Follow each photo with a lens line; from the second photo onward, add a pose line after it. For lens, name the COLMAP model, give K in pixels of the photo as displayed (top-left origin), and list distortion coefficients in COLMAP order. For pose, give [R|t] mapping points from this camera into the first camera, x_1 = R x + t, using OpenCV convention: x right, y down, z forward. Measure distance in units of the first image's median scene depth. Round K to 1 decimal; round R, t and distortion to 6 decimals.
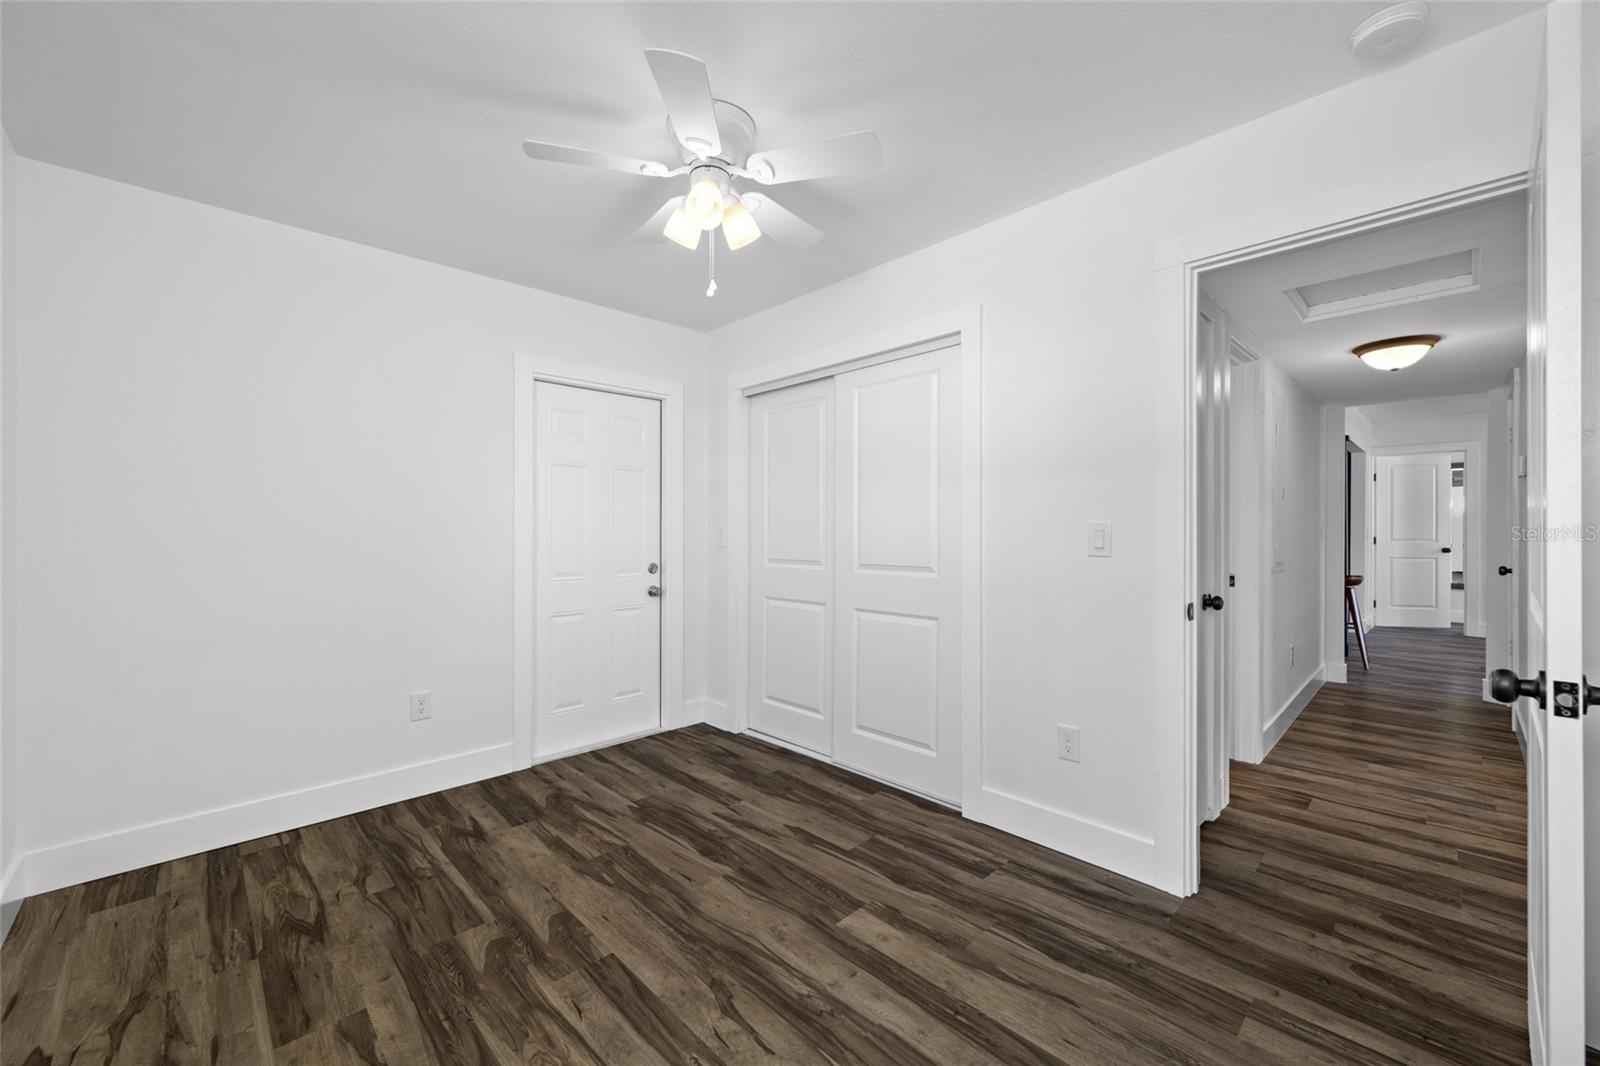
lens RADIAL K [[633.8, 0, 802.0], [0, 633.8, 538.5], [0, 0, 1]] dist [0.003131, -0.000243]
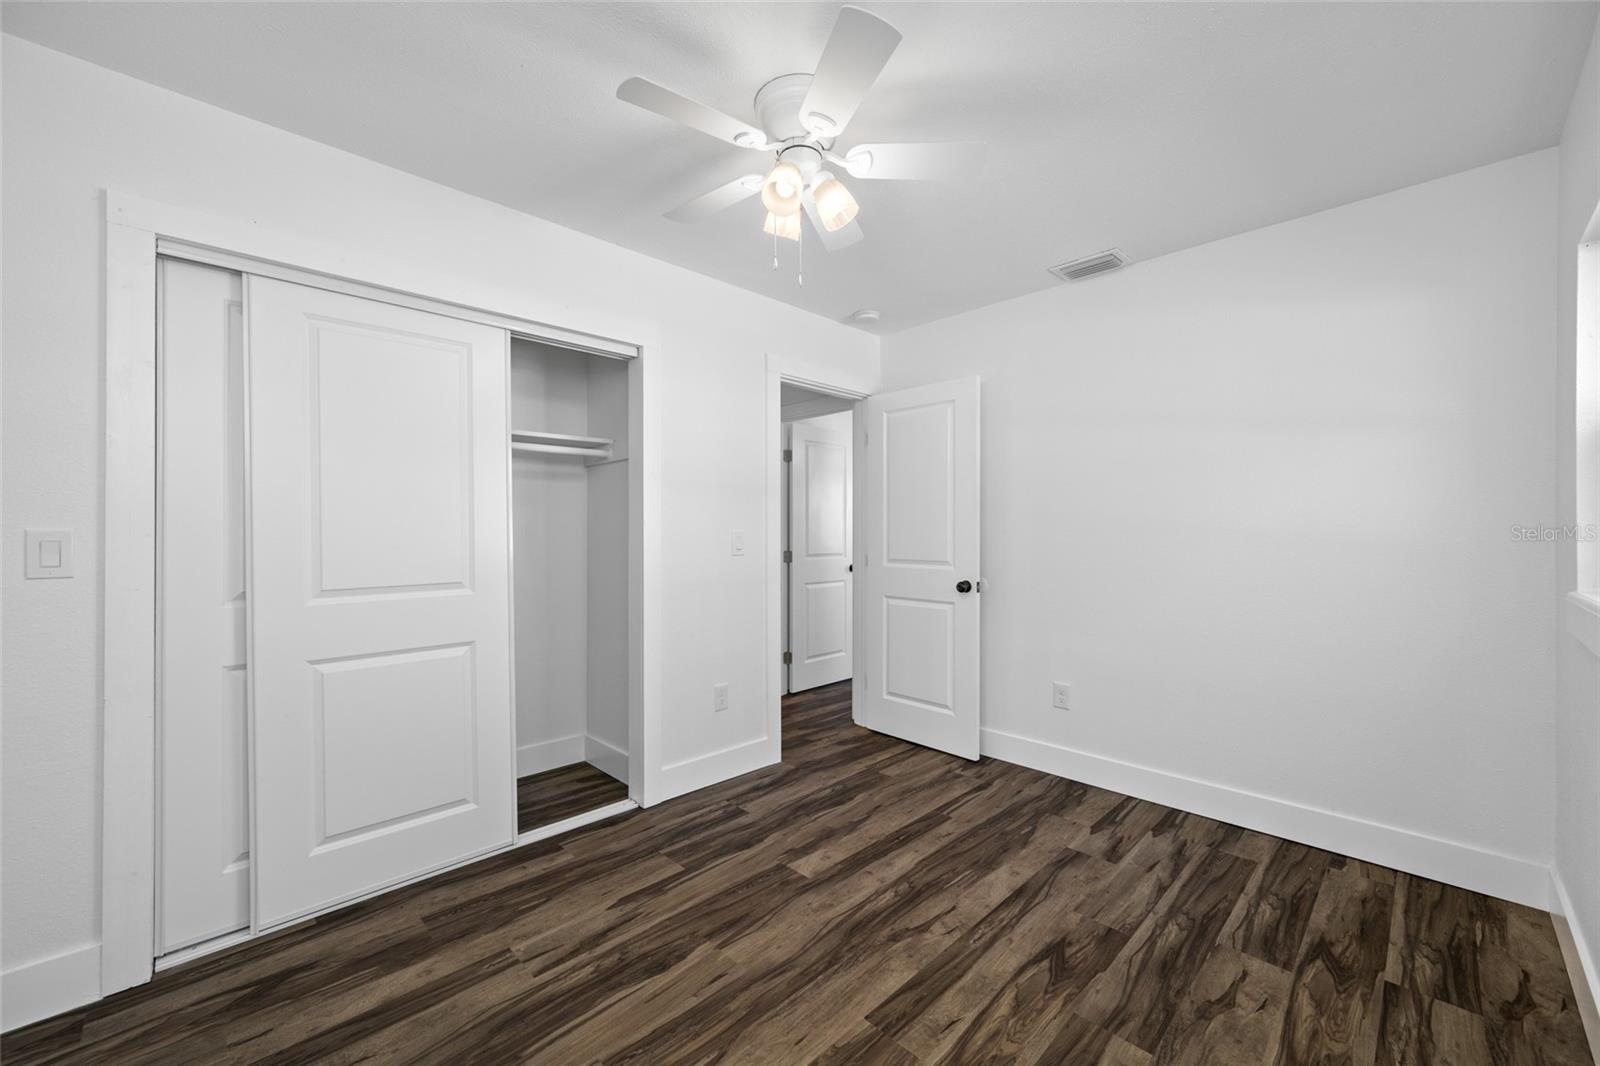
lens RADIAL K [[633.8, 0, 799.0], [0, 633.8, 534.1], [0, 0, 1]] dist [0.003131, -0.000243]
pose [[-0.007222, 0.004454, 0.999964, -0.959492], [0.015990, 0.999863, -0.004338, -0.012019], [-0.999846, 0.015958, -0.007292, 0.882742]]
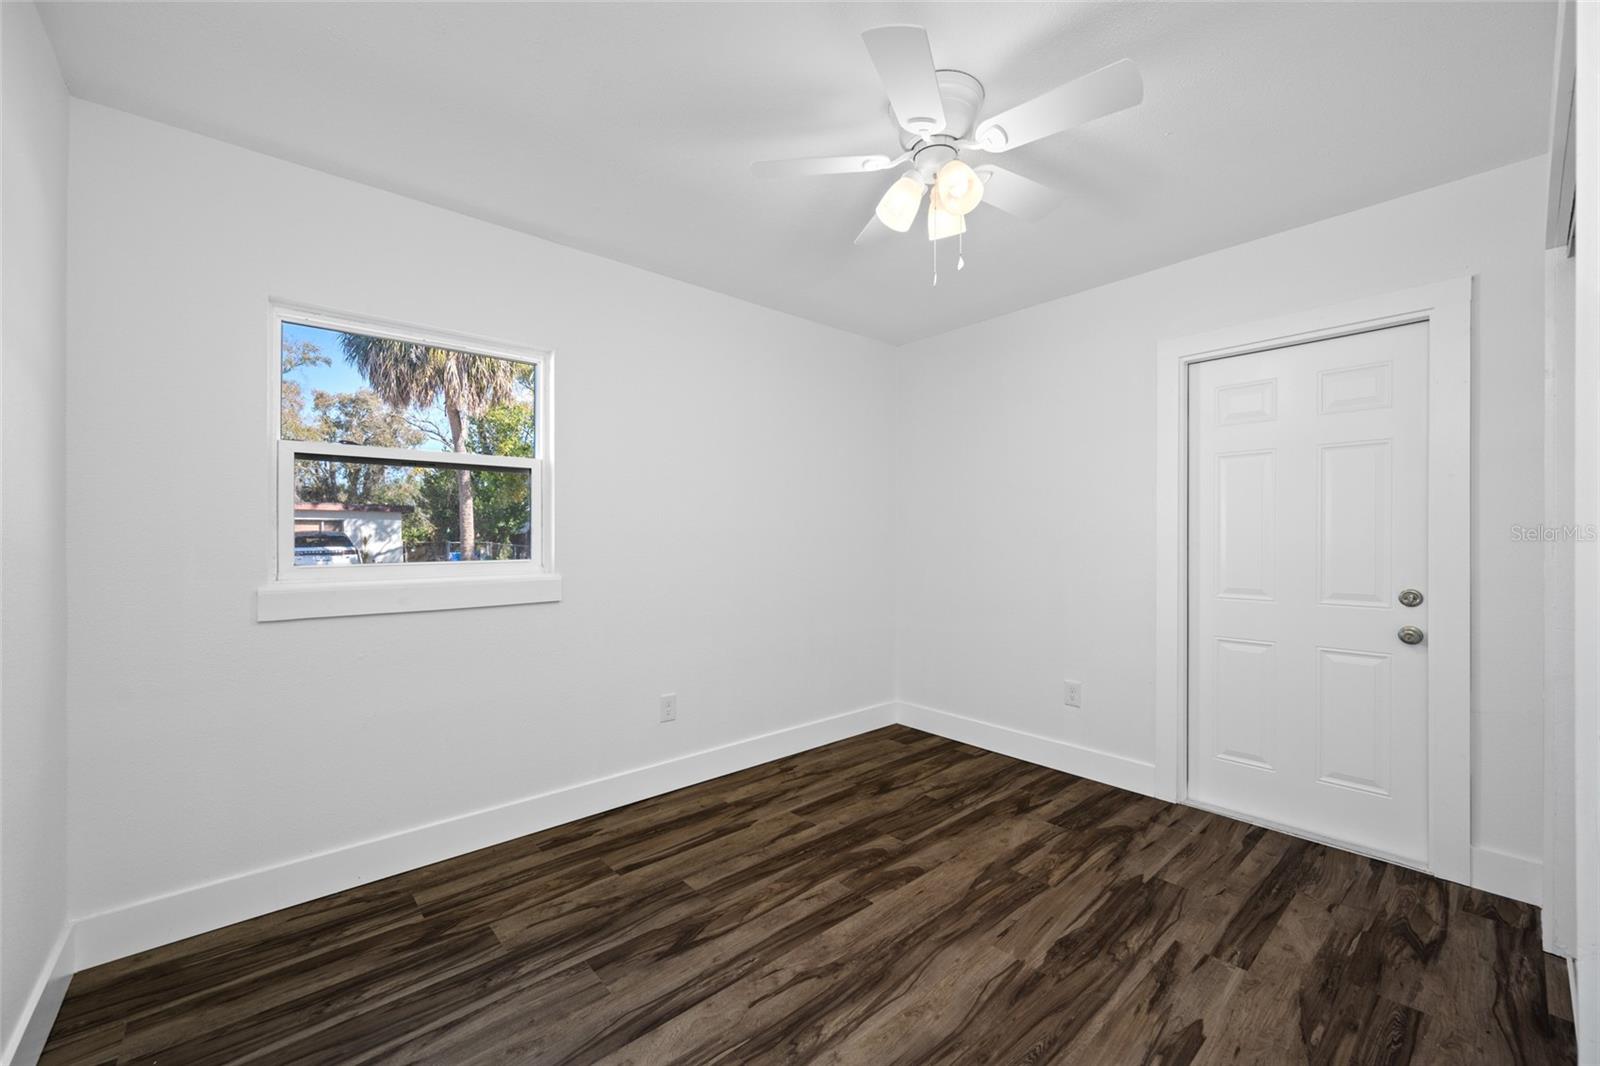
lens RADIAL K [[633.8, 0, 799.9], [0, 633.8, 534.7], [0, 0, 1]] dist [0.003131, -0.000243]
pose [[-0.048786, 0.000763, -0.998809, 0.699347], [-0.012263, 0.999924, 0.001363, -0.014377], [0.998734, 0.012315, -0.048773, 0.743267]]
